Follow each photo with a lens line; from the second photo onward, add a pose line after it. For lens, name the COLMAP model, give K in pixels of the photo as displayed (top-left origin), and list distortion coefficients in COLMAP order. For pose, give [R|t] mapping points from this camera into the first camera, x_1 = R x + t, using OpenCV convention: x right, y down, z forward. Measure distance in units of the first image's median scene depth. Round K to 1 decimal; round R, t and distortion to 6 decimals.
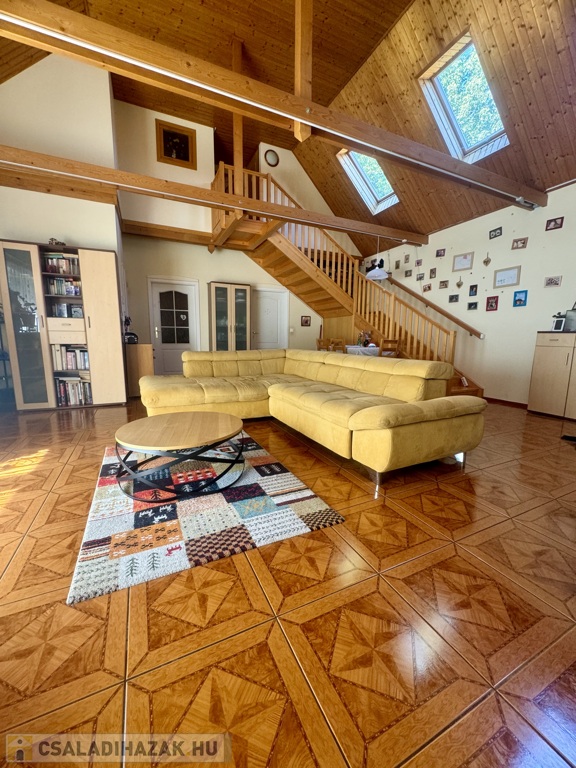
lens RADIAL K [[304.8, 0, 289.9], [0, 304.8, 384.6], [0, 0, 1]] dist [0.001115, 0.000063]
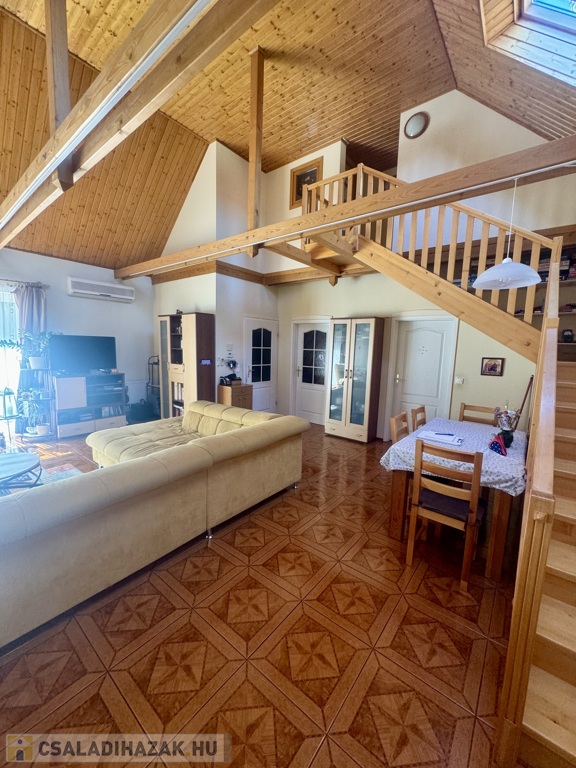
lens RADIAL K [[304.8, 0, 289.5], [0, 304.8, 384.8], [0, 0, 1]] dist [0.001115, 0.000063]
pose [[0.432910, 0.115506, -0.894006, 0.483399], [-0.163032, 0.985434, 0.048373, -0.177353], [0.886572, 0.124810, 0.445436, 0.540082]]
